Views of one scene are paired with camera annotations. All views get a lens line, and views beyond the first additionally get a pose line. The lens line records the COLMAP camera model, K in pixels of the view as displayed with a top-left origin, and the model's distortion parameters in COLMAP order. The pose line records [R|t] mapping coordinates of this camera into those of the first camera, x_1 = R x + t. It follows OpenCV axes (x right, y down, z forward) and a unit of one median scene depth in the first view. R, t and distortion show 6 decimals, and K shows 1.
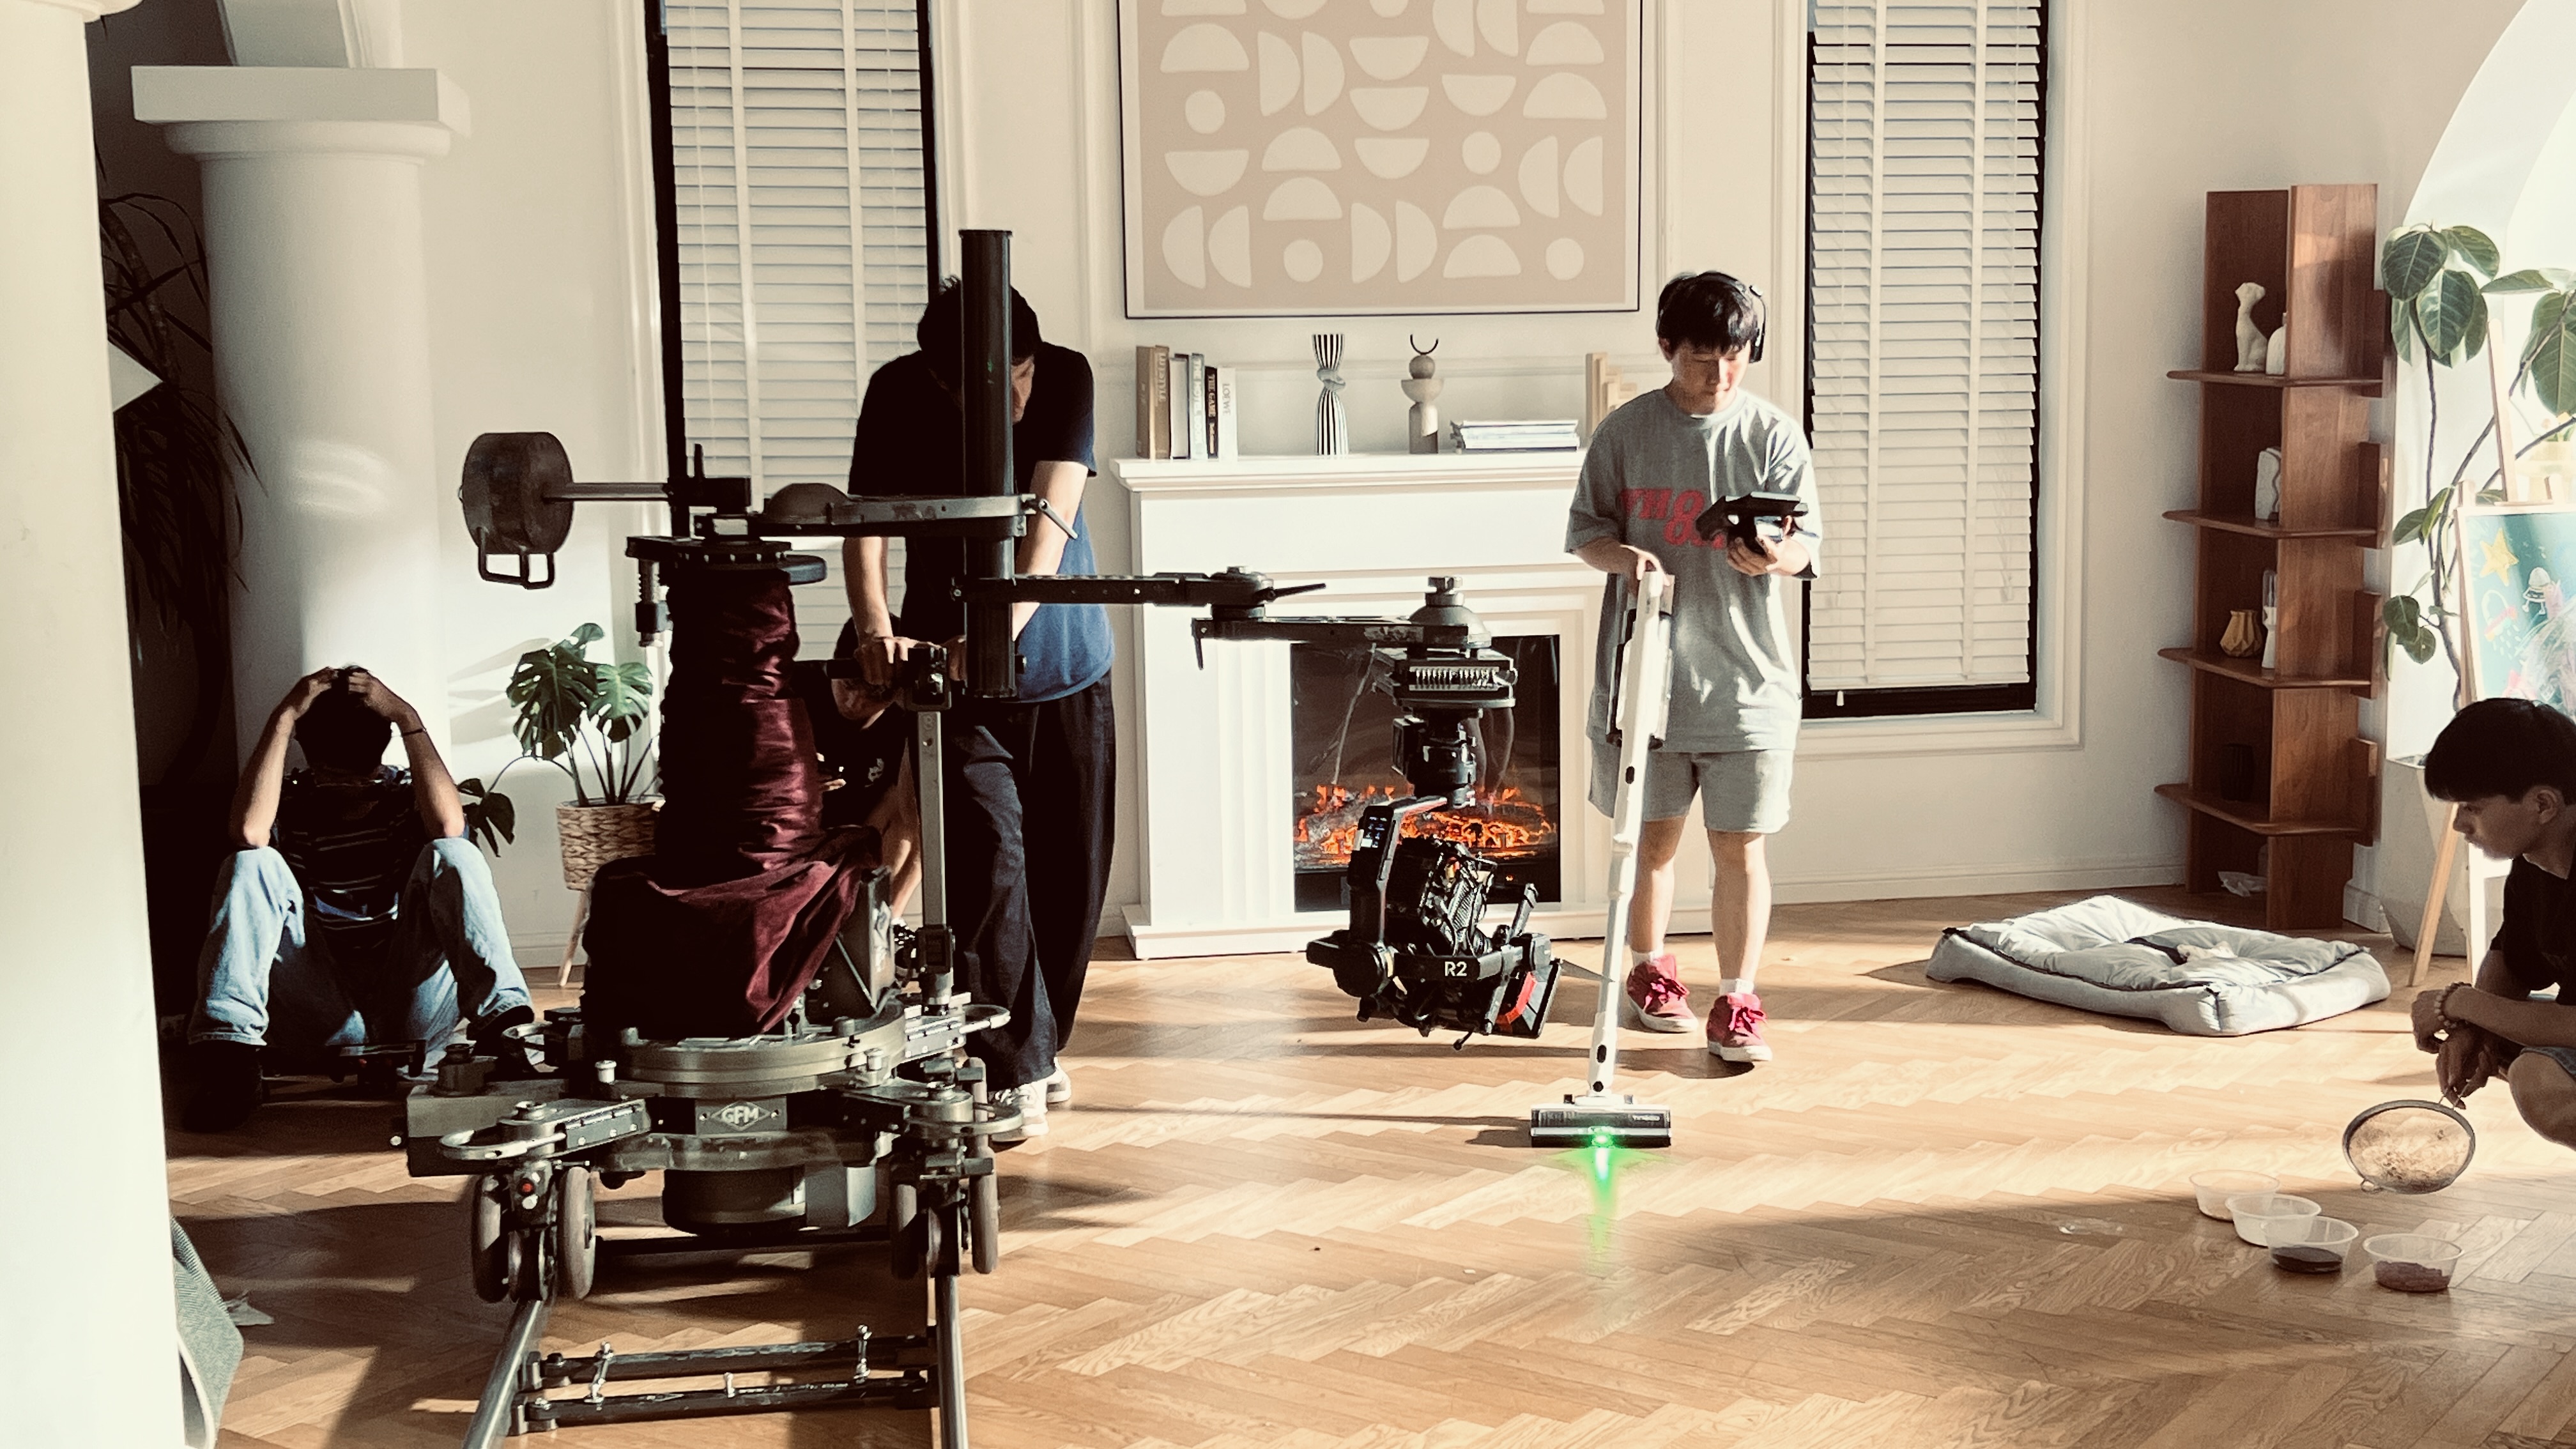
lens RADIAL K [[3150.0, 0, 1292.0], [0, 3150.0, 741.5], [0, 0, 1]] dist [0.064566, 0.000000]
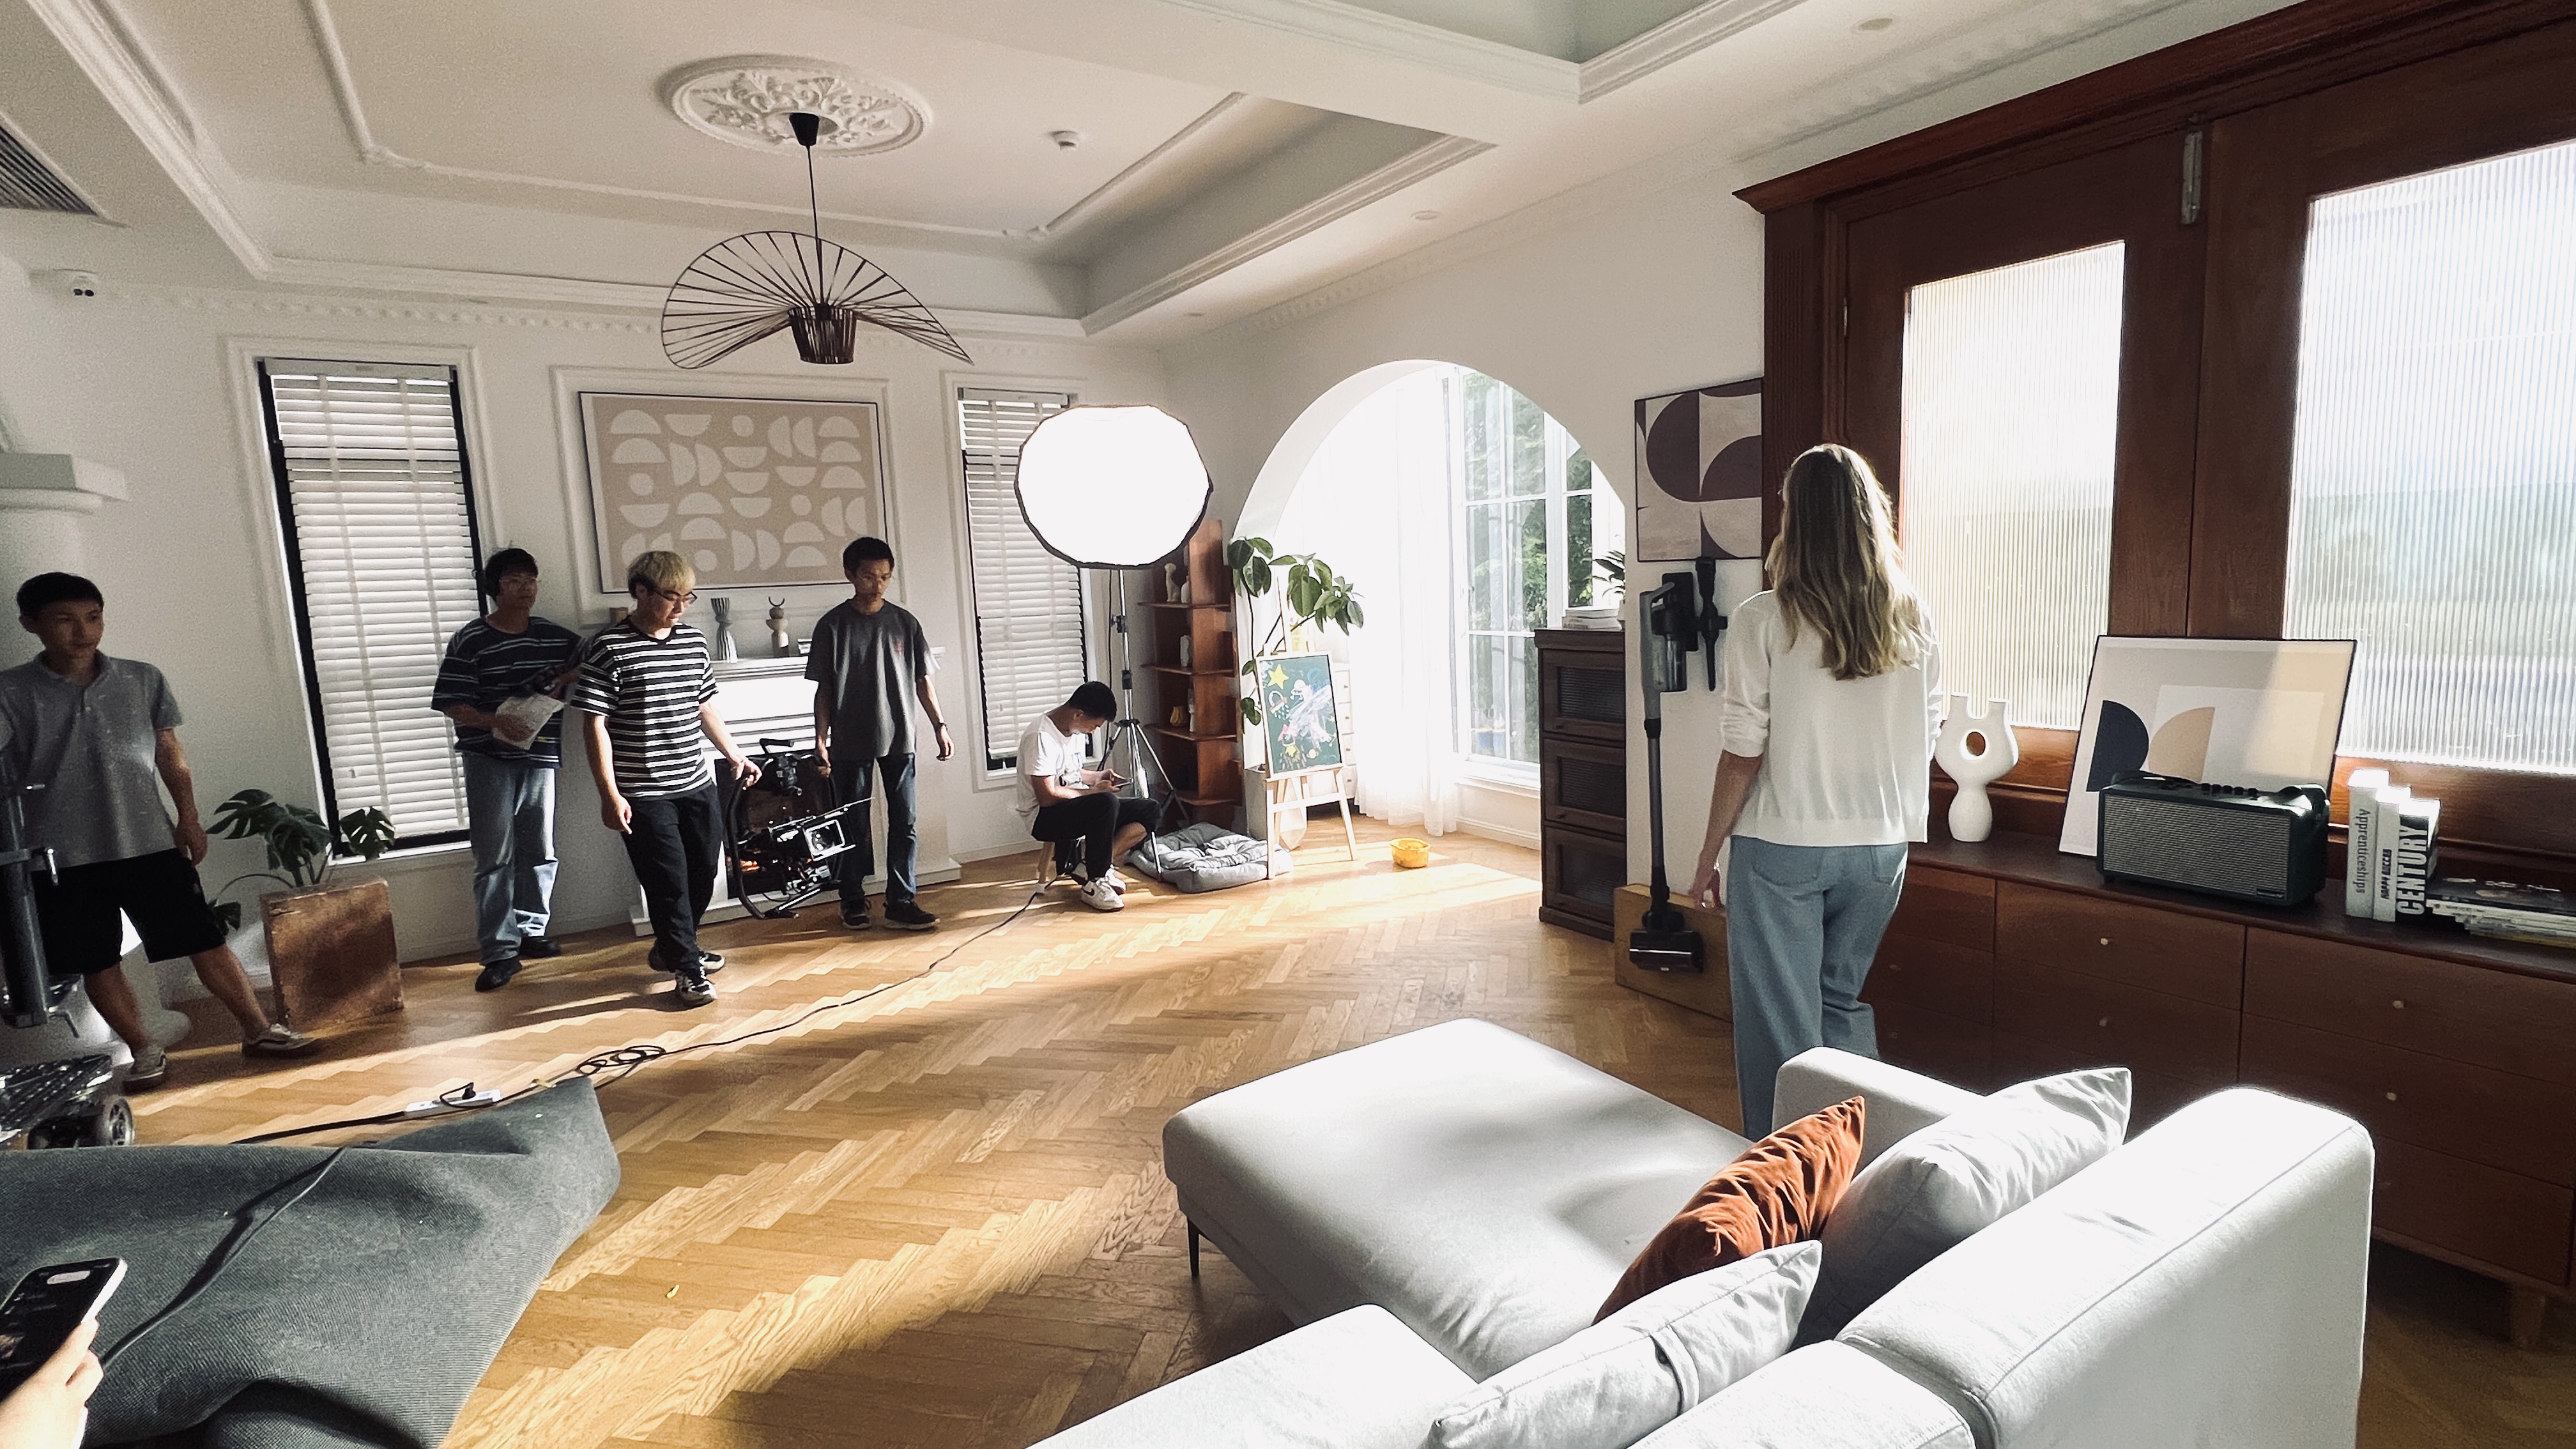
lens RADIAL K [[1194.0, 0, 1289.0], [0, 1194.0, 716.3], [0, 0, 1]] dist [-0.003369, -0.000616]
pose [[0.911813, -0.073861, 0.403907, 0.028068], [0.079658, 0.996819, 0.002459, -0.031945], [-0.402804, 0.029932, 0.914797, 0.197688]]
